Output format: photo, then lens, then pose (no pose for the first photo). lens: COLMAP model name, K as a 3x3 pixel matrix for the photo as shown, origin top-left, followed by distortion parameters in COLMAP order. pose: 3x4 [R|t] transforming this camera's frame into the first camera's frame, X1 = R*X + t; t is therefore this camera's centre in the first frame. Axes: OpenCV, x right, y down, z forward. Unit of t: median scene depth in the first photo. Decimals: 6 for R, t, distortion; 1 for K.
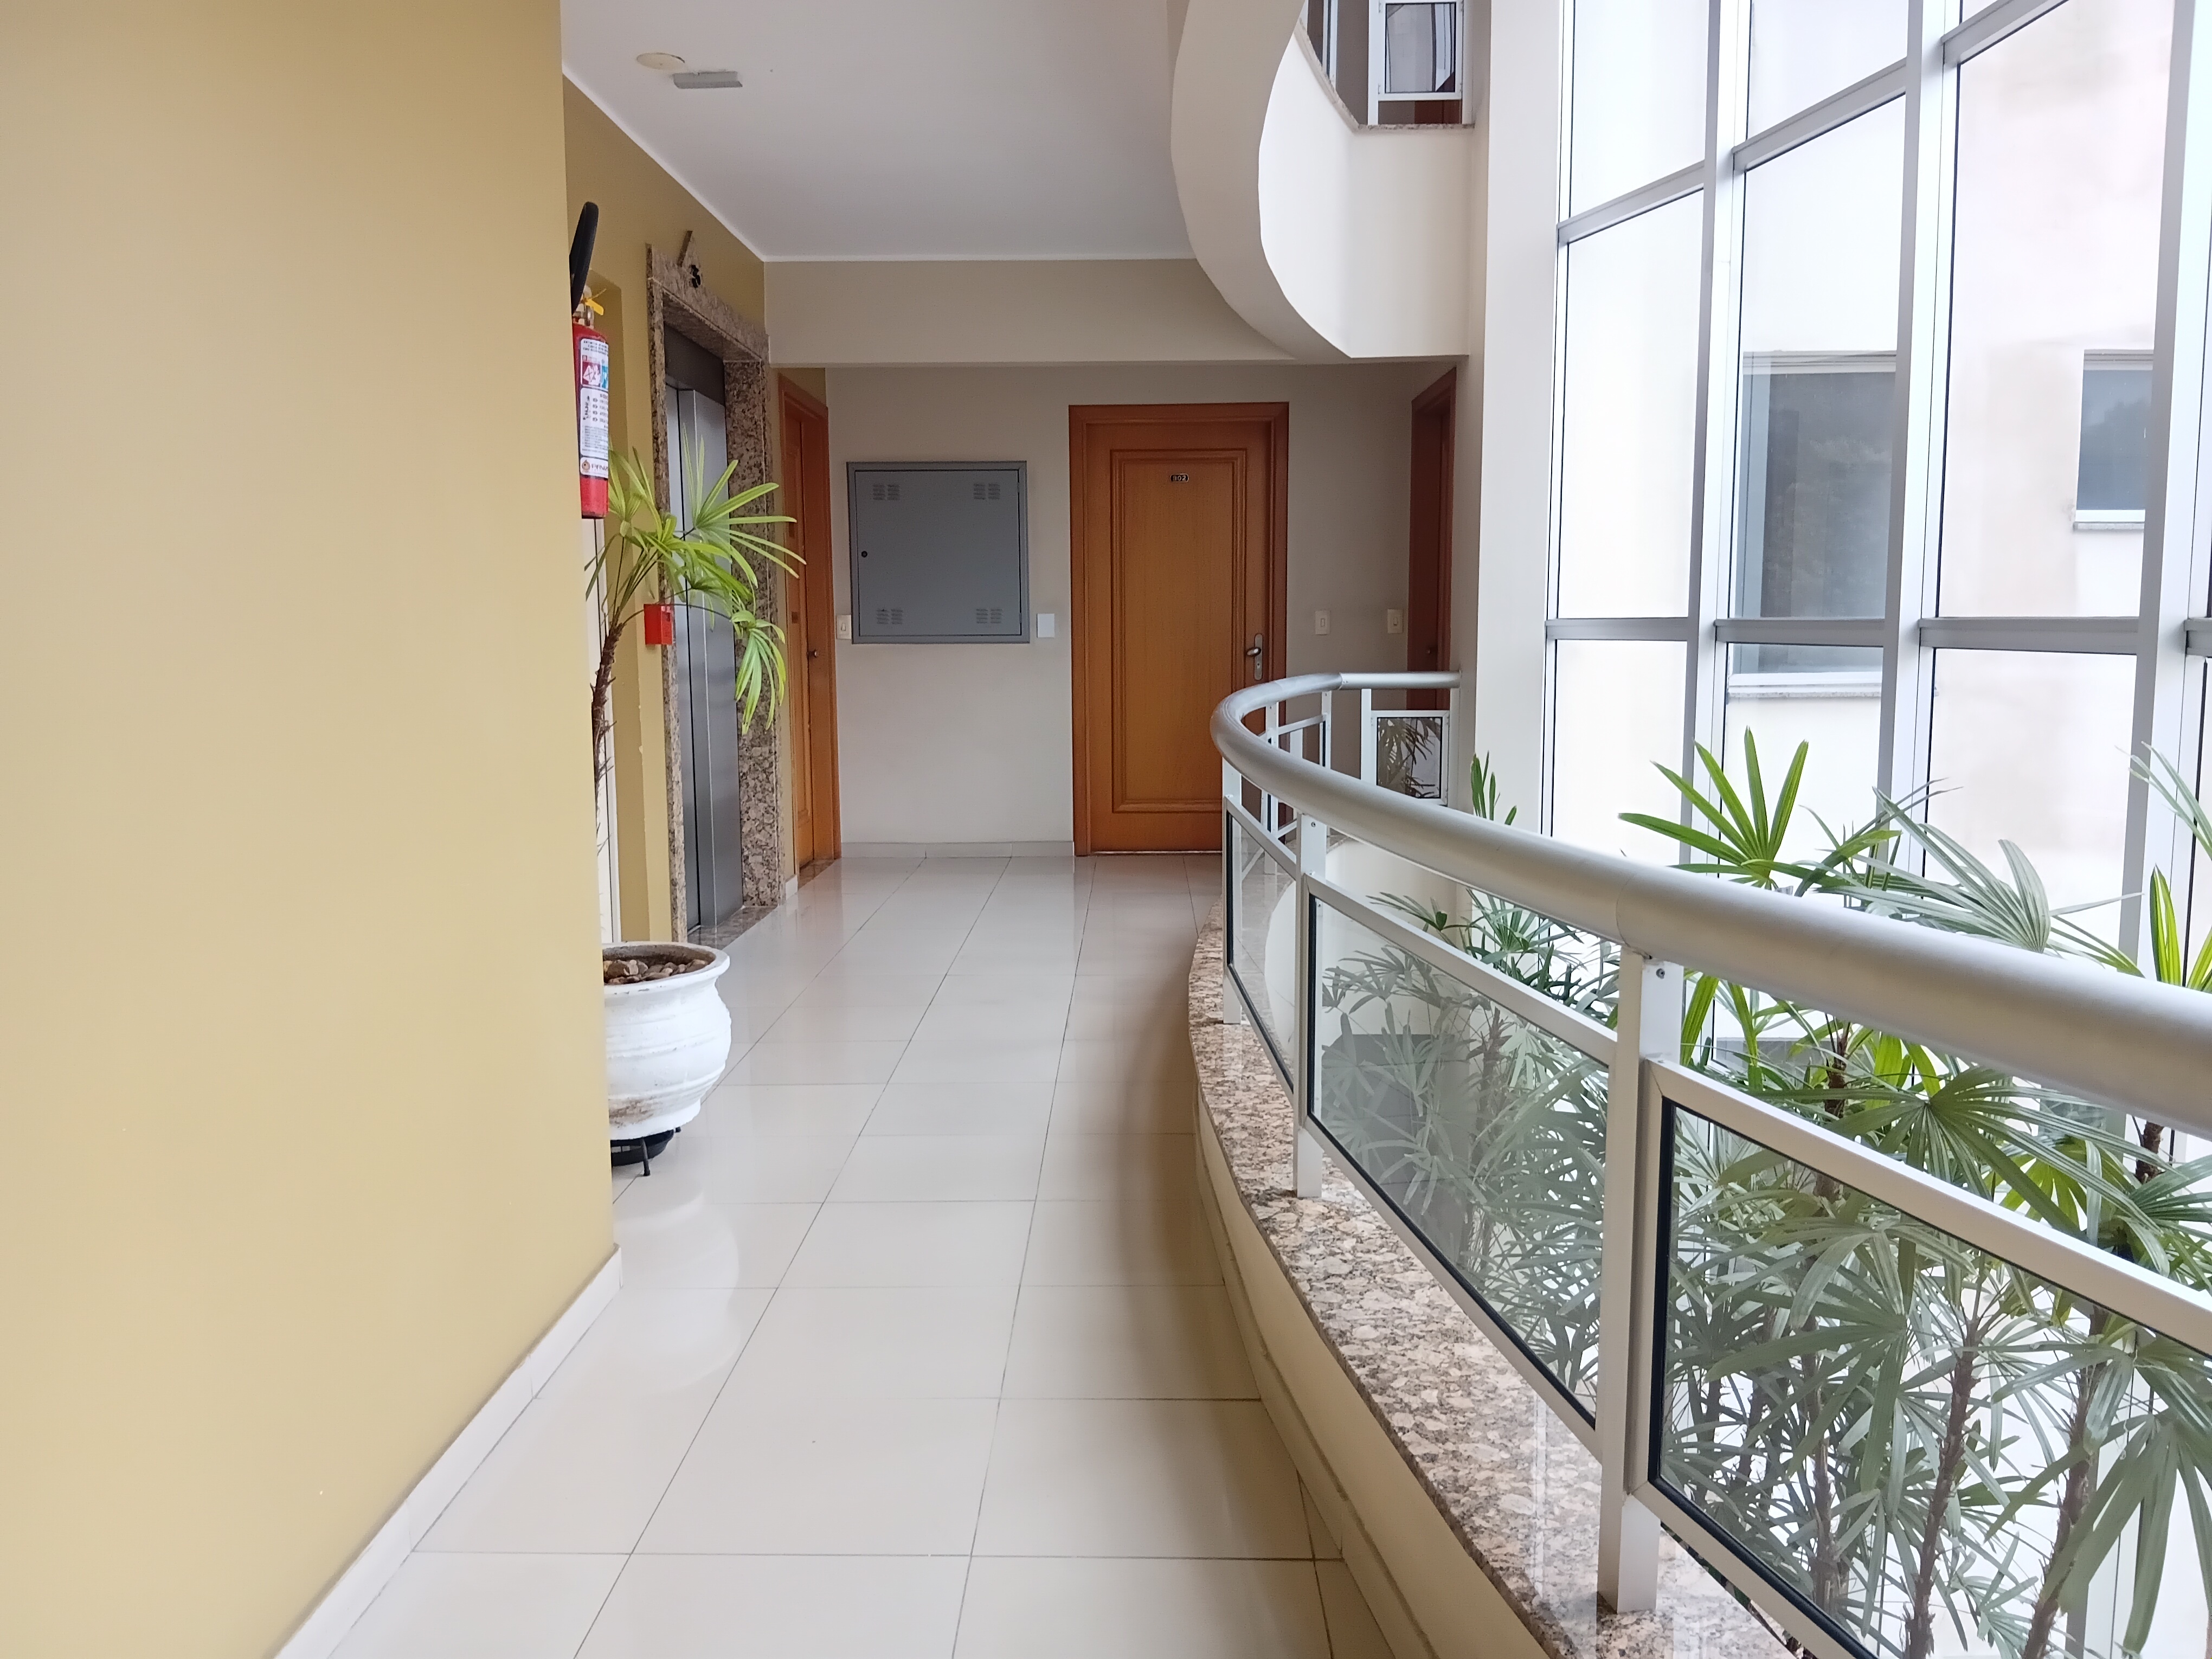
lens RADIAL K [[1727.2, 0, 1106.0], [0, 1727.2, 829.5], [0, 0, 1]] dist [0.082385, -0.161074]
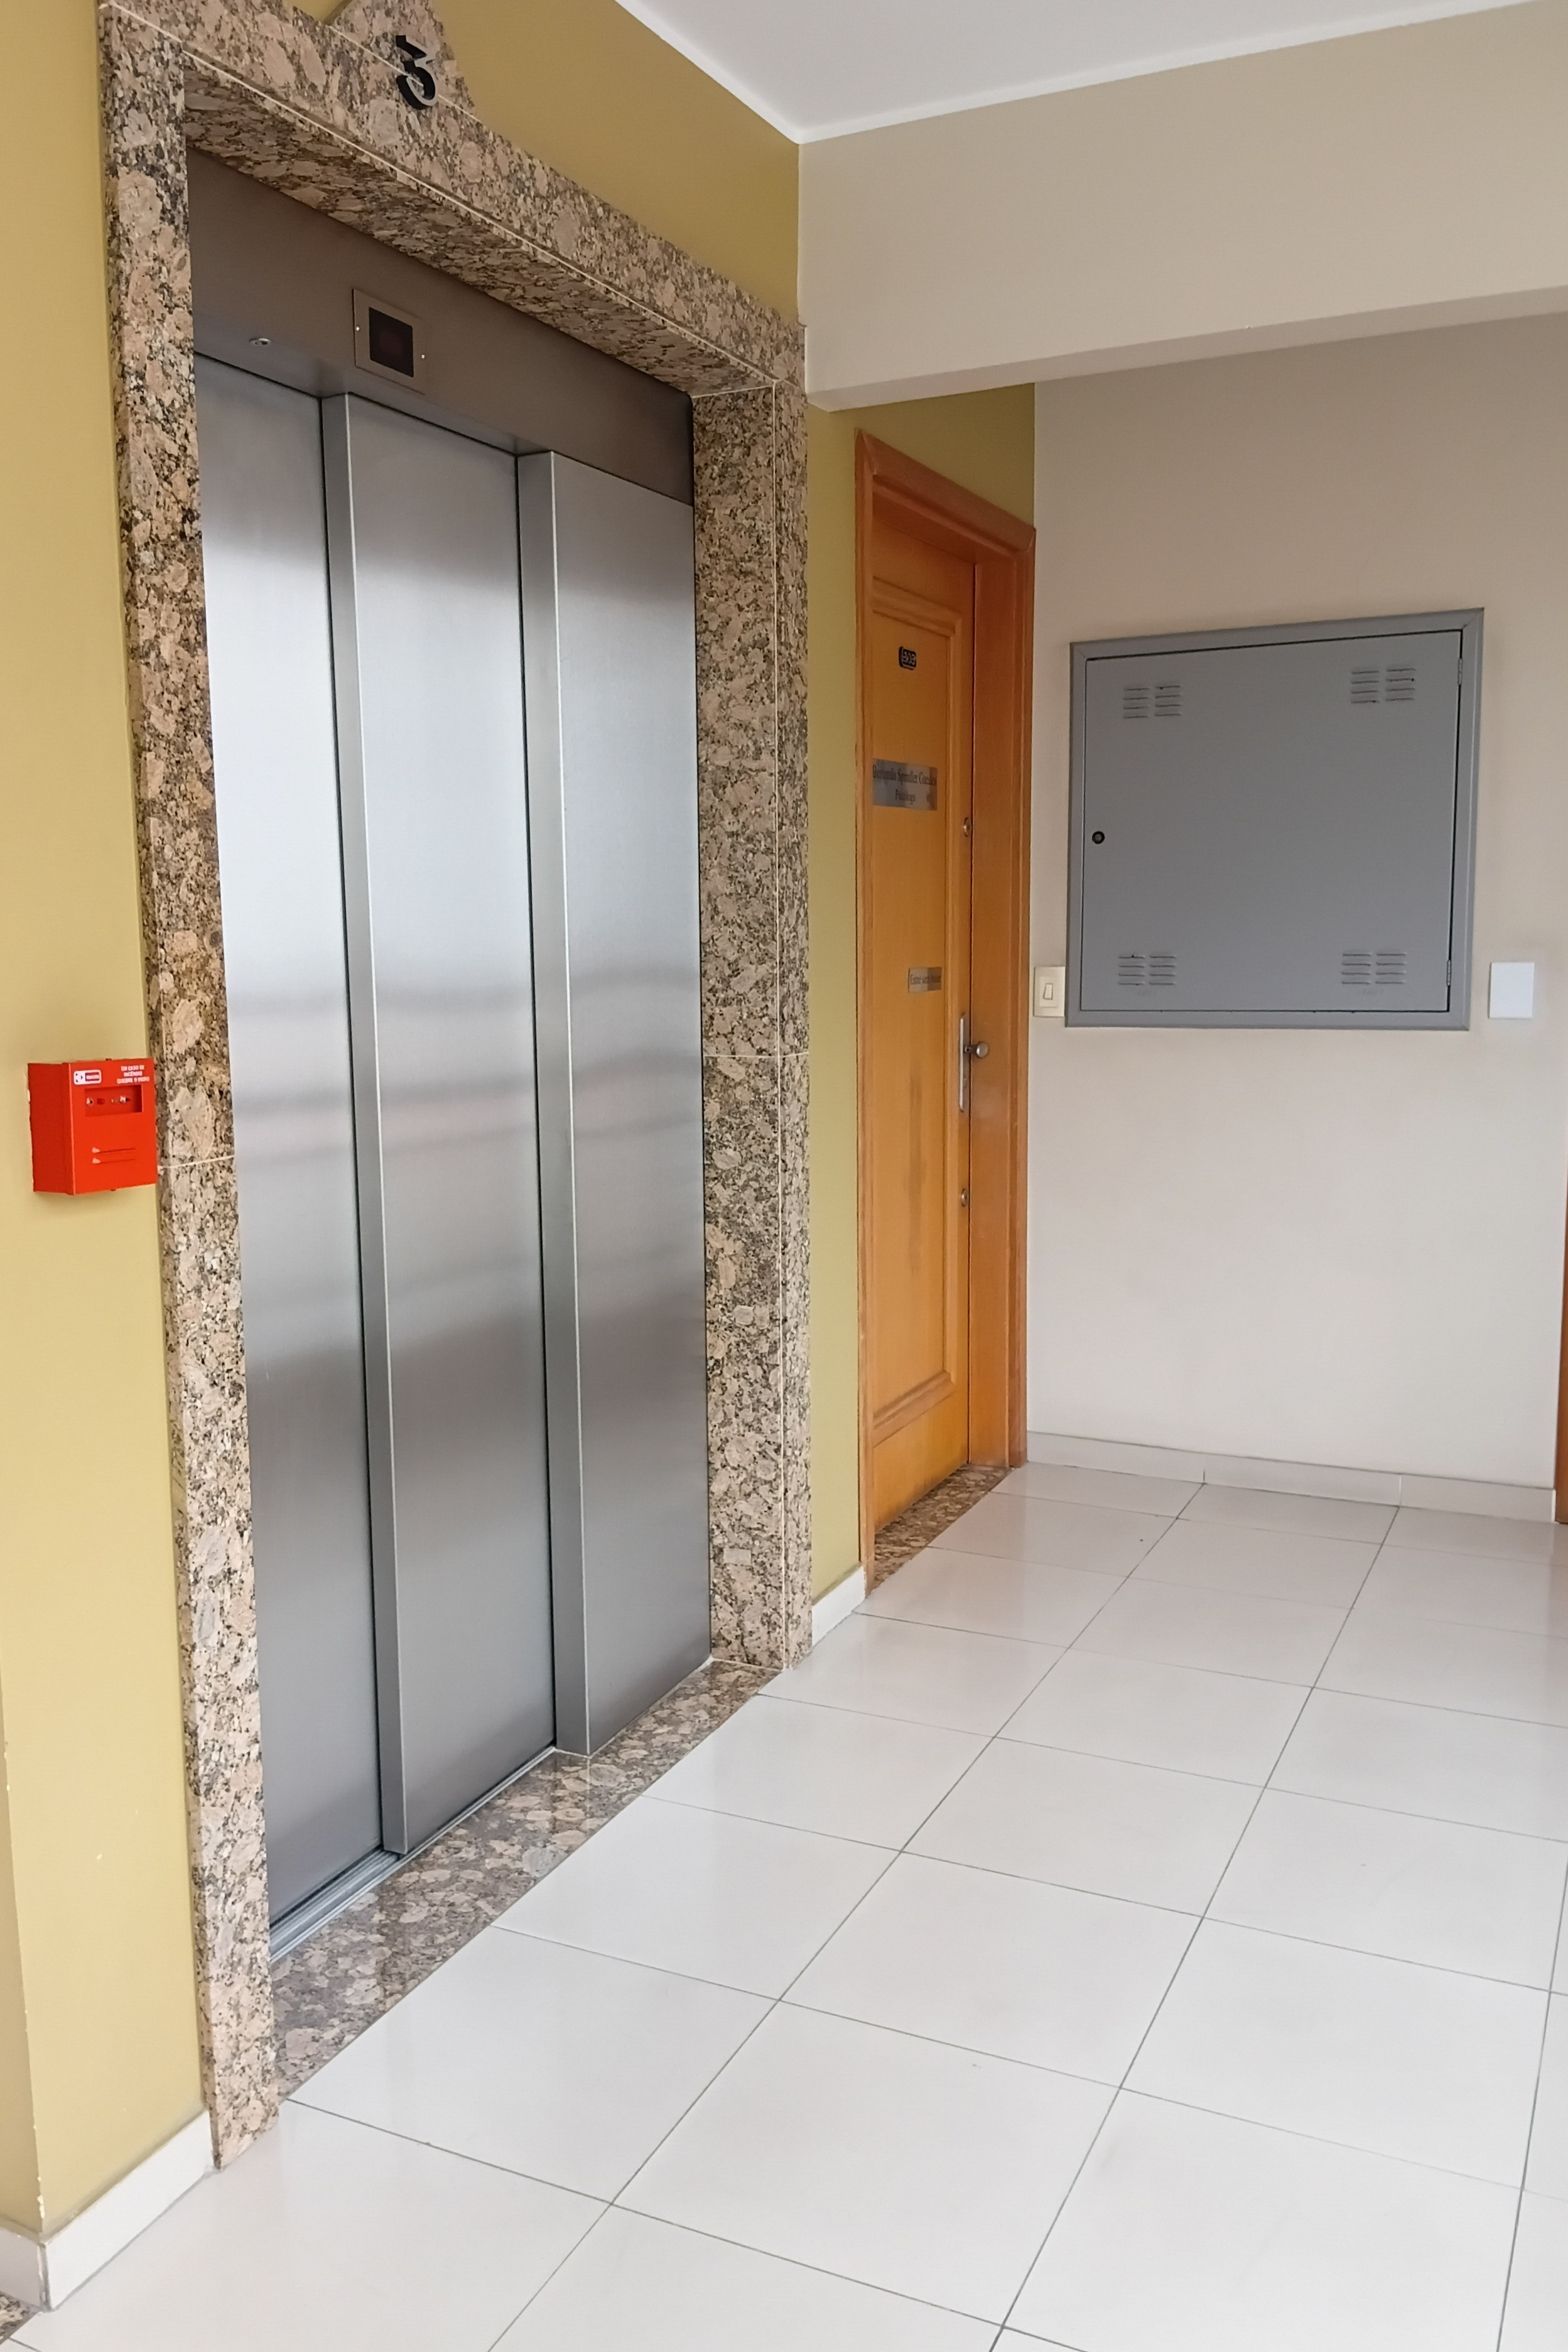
lens RADIAL K [[1711.8, 0, 780.5], [0, 1711.8, 1135.4], [0, 0, 1]] dist [0.017627, -0.003326]
pose [[0.894507, 0.053274, -0.443869, -0.006226], [-0.039711, 0.998418, 0.039804, -0.094518], [0.445287, -0.017979, 0.895207, 0.551990]]
